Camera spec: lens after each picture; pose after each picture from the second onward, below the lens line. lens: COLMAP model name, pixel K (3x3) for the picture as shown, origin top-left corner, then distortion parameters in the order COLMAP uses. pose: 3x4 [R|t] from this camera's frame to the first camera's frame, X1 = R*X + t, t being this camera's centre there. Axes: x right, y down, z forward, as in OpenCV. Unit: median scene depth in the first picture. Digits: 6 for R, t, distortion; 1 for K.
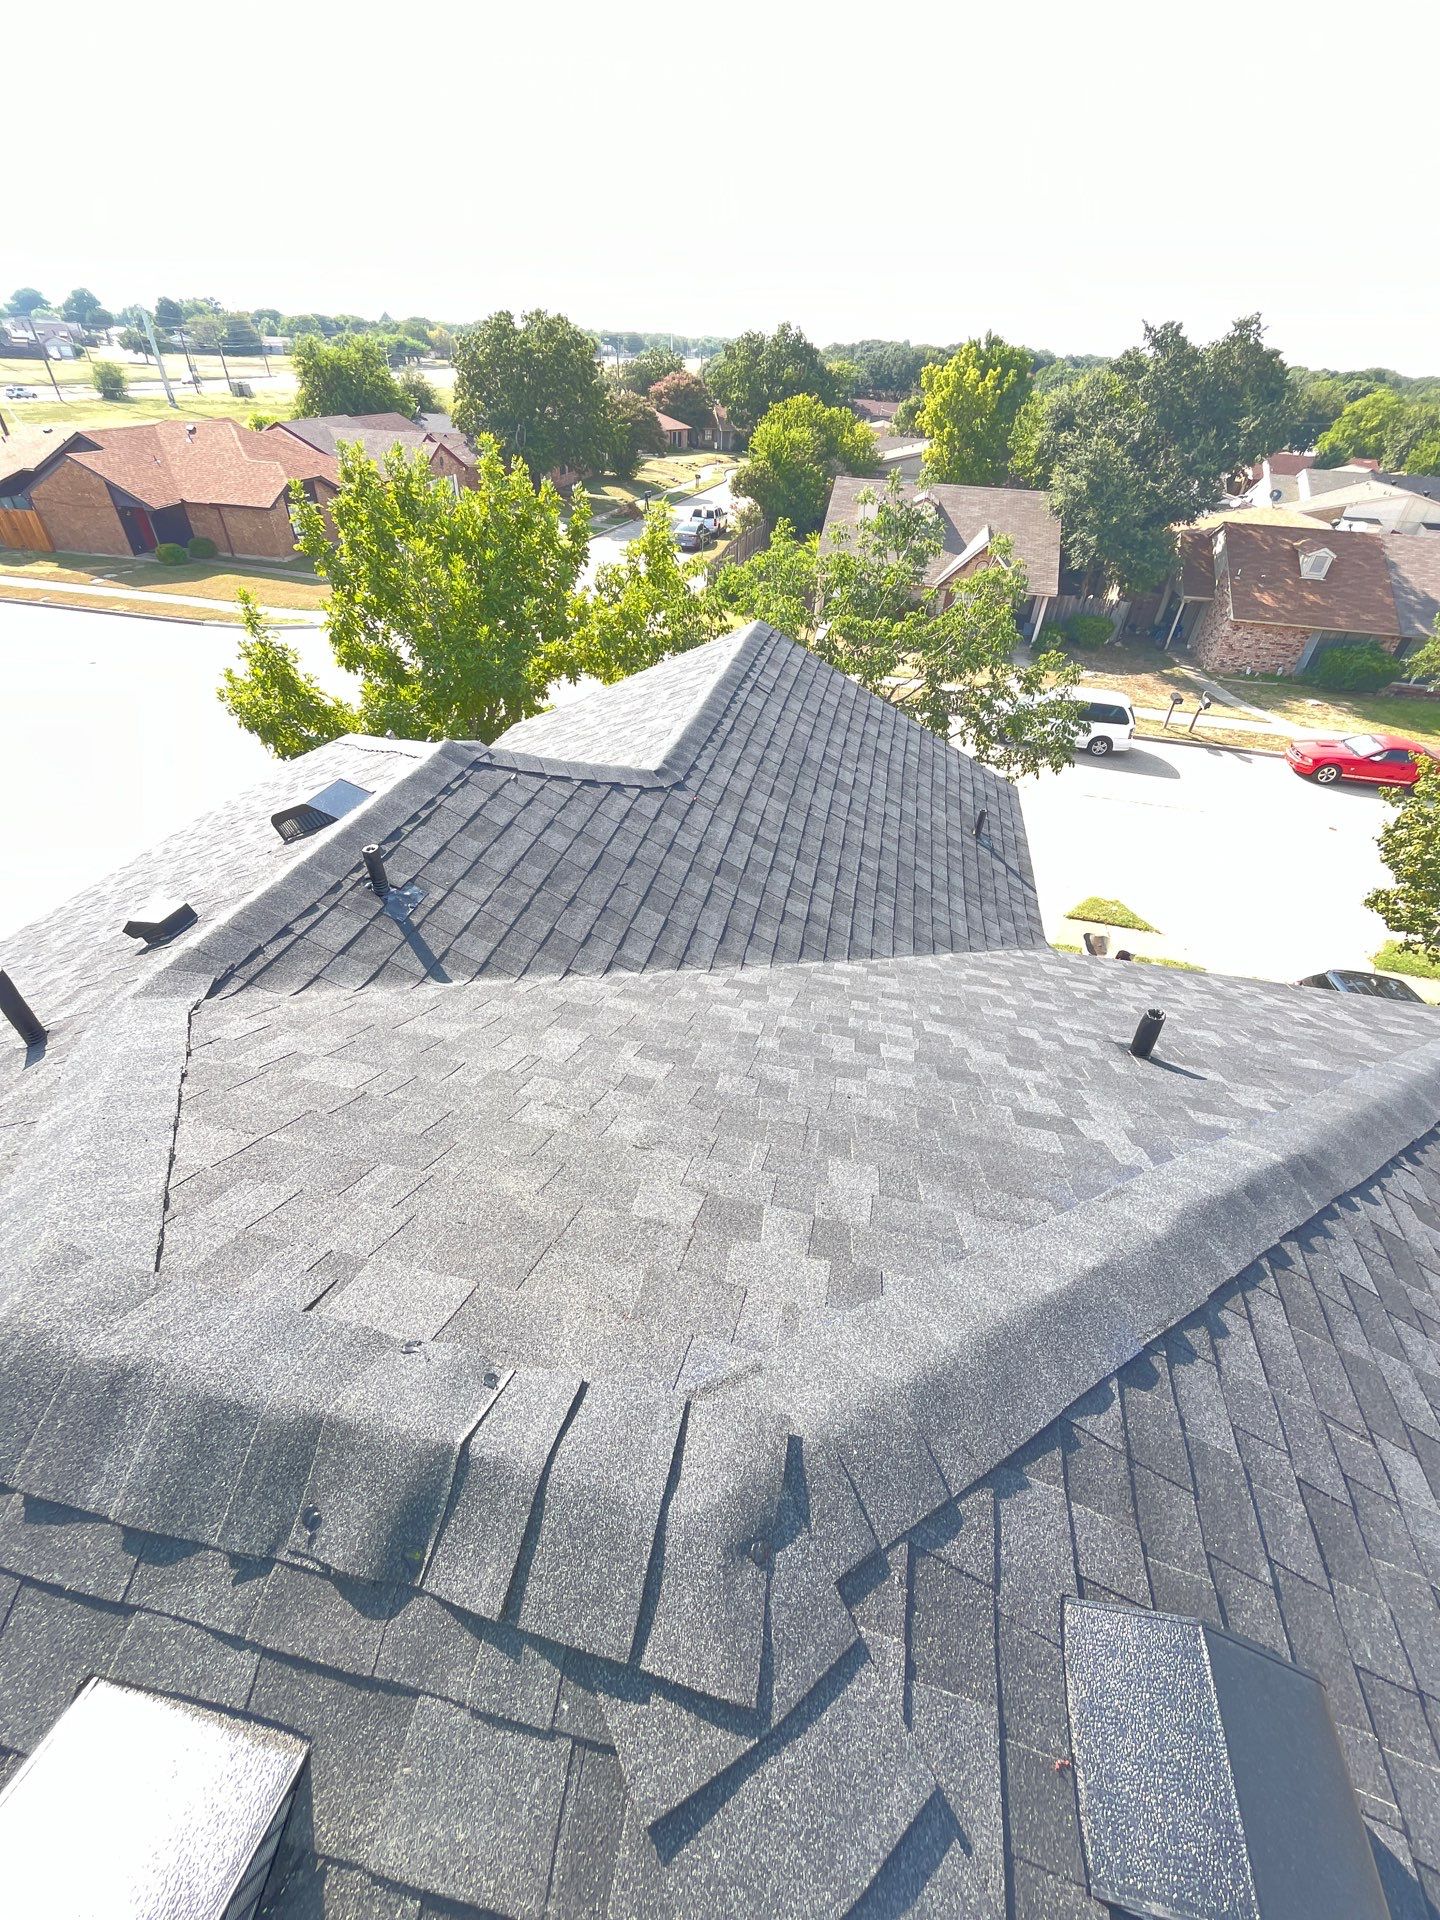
lens RADIAL K [[777.0, 0, 718.7], [0, 777.0, 954.3], [0, 0, 1]] dist [-0.003010, -0.000588]
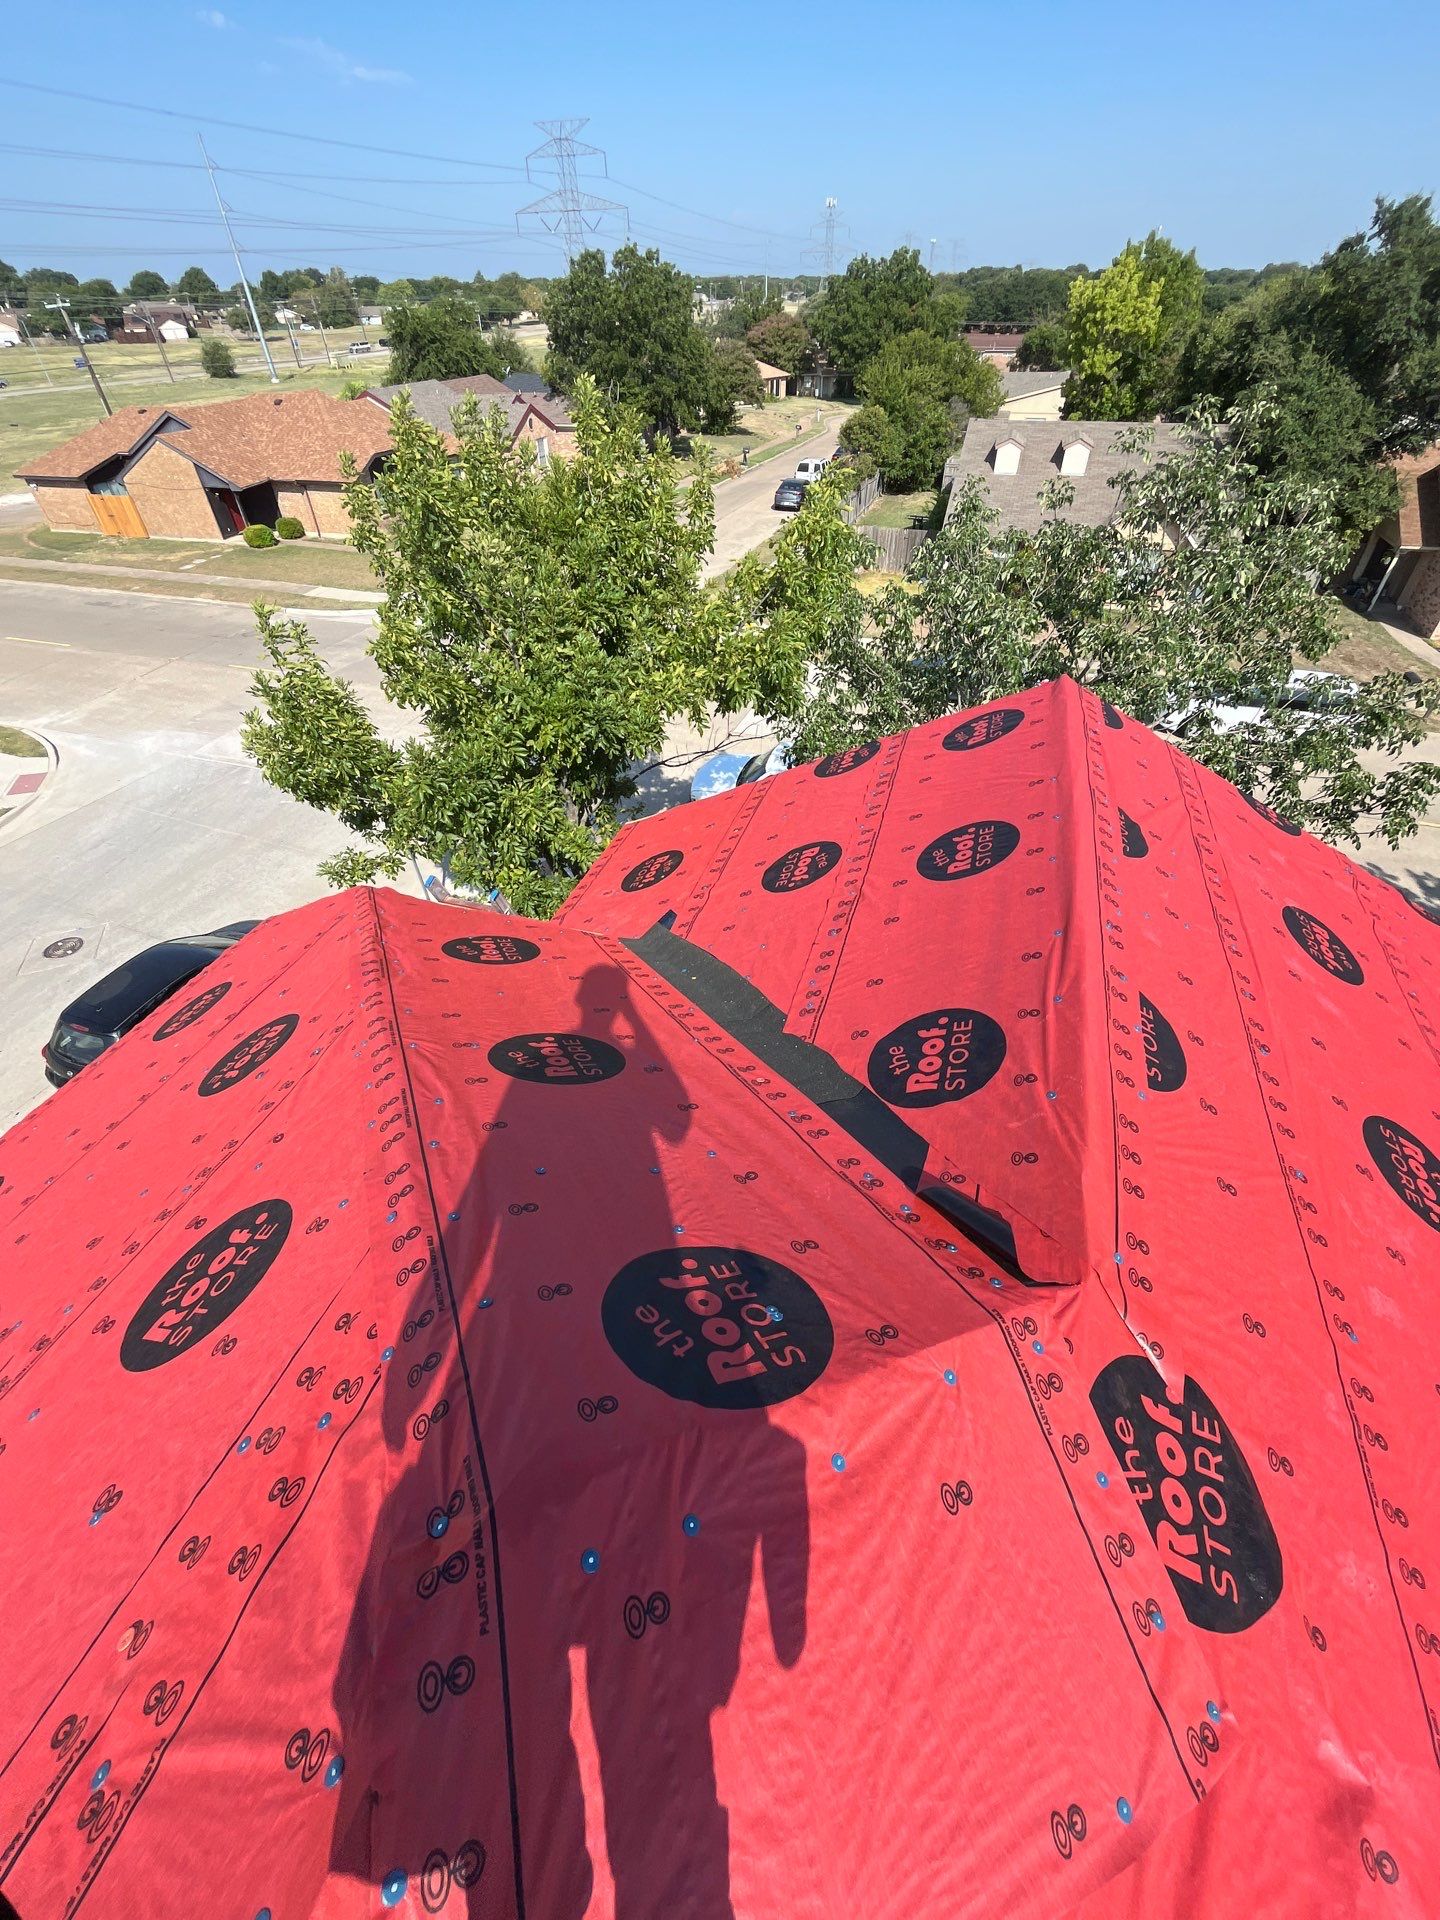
lens RADIAL K [[777.0, 0, 715.6], [0, 777.0, 953.3], [0, 0, 1]] dist [-0.003010, -0.000588]
pose [[0.994060, 0.022027, -0.106580, -0.051934], [-0.017459, 0.998896, 0.043605, -0.097893], [0.107423, -0.041485, 0.993348, 0.161628]]
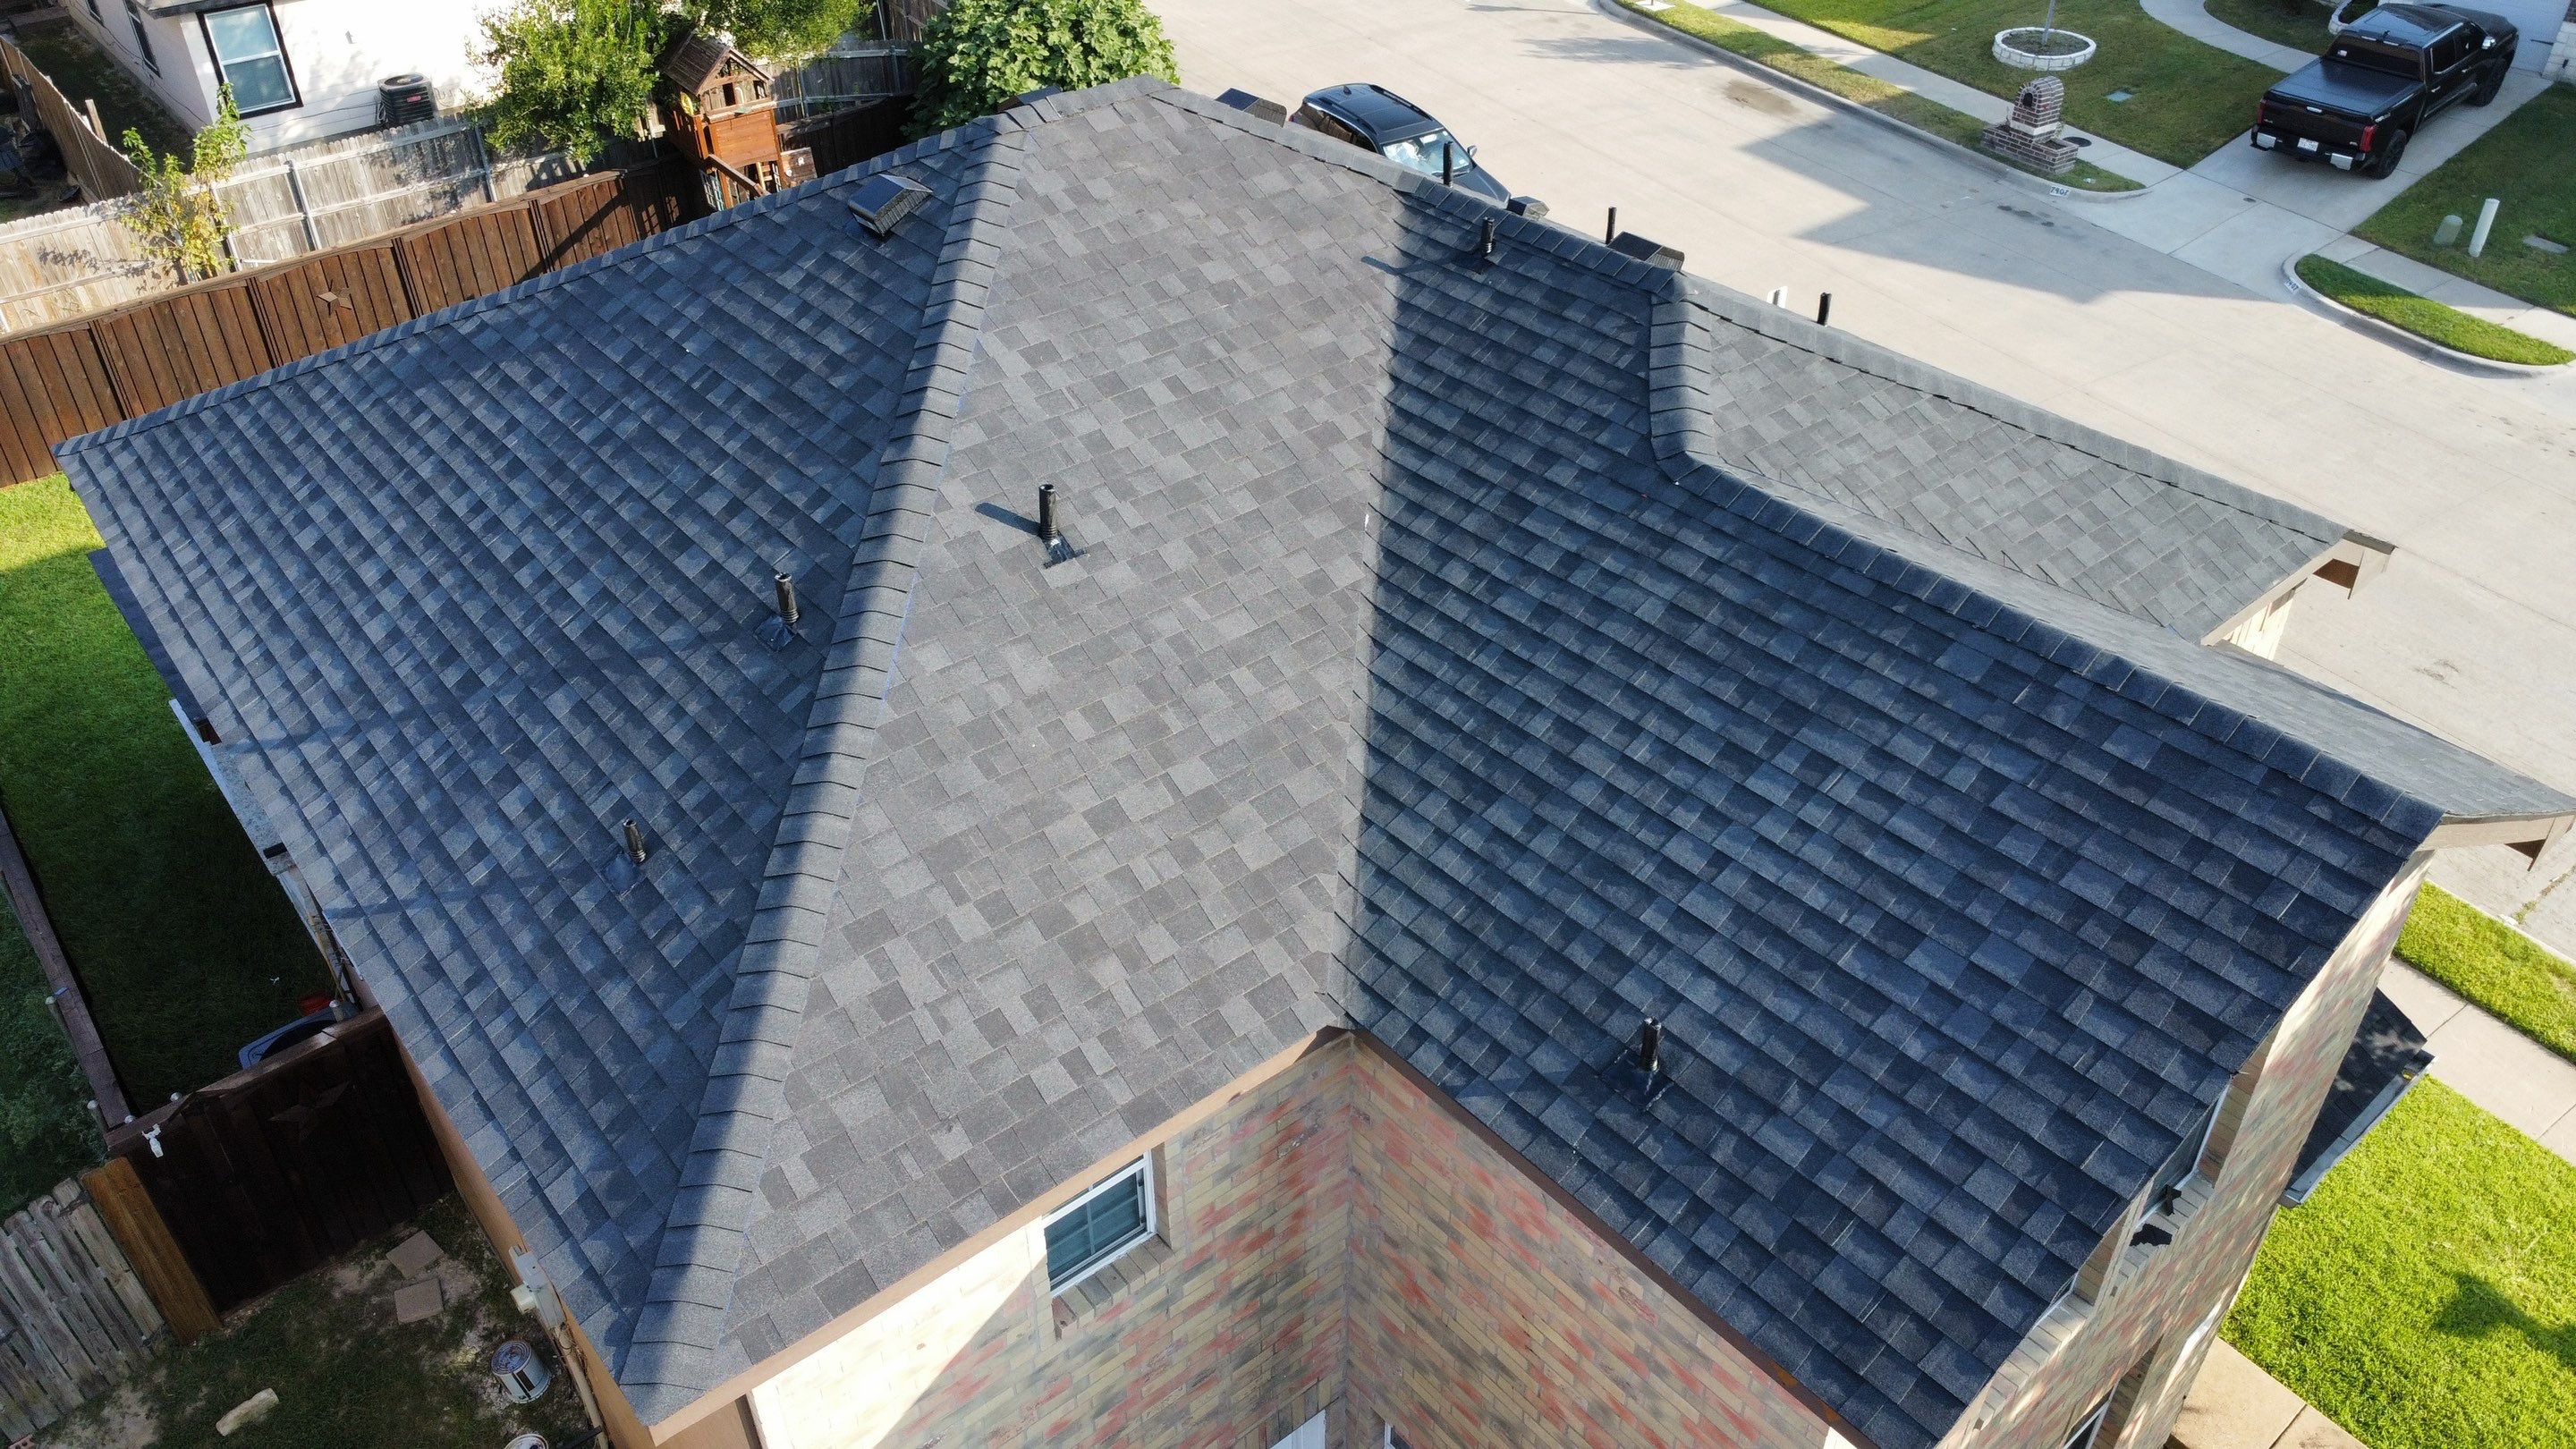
lens RADIAL K [[1883.2, 0, 1268.7], [0, 1883.2, 711.6], [0, 0, 1]] dist [-0.013817, -0.029175]
pose [[-0.616709, 0.437917, -0.654139, 0.382115], [-0.489906, 0.436929, 0.754378, -0.336739], [0.616167, 0.785698, -0.054920, 0.263137]]
